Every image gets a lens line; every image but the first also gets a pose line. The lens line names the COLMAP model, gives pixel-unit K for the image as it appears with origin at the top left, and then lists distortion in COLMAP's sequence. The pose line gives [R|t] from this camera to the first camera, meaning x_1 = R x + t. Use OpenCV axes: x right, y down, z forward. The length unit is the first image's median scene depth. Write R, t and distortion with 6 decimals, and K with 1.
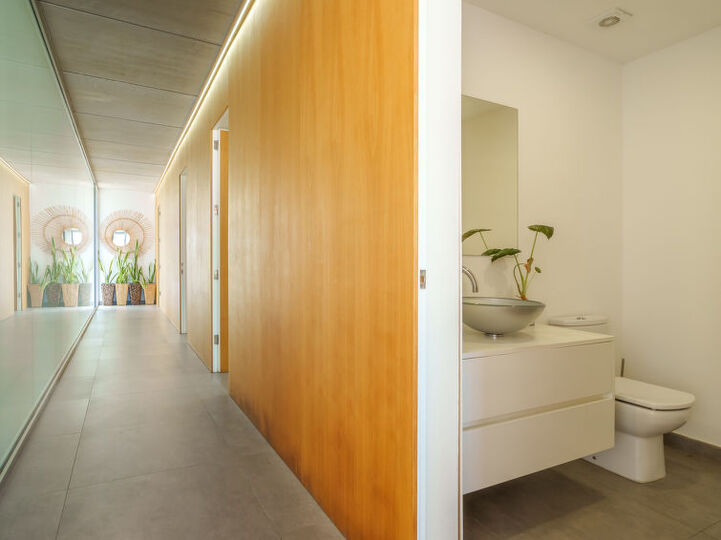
lens RADIAL K [[437.1, 0, 358.1], [0, 437.1, 255.1], [0, 0, 1]] dist [0.001019, -0.003945]
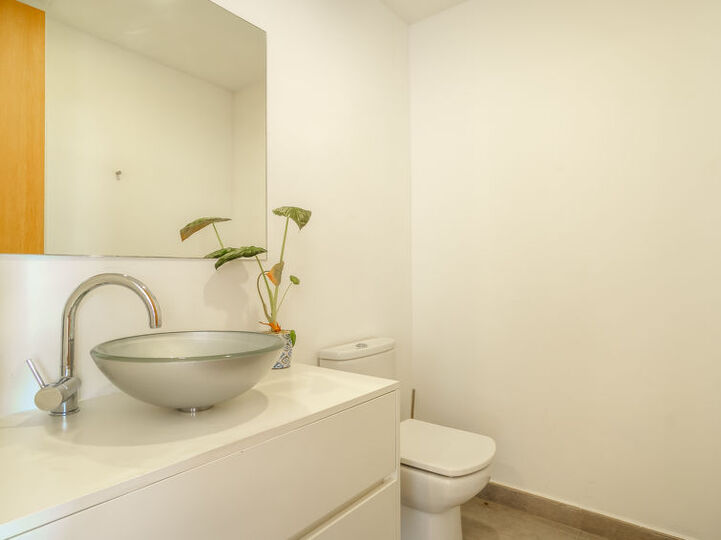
lens RADIAL K [[437.1, 0, 361.0], [0, 437.1, 269.6], [0, 0, 1]] dist [0.001019, -0.003945]
pose [[0.914134, -0.019615, 0.404937, 0.245257], [0.014667, 0.999775, 0.015319, 0.010103], [-0.405147, -0.008064, 0.914216, 0.382829]]
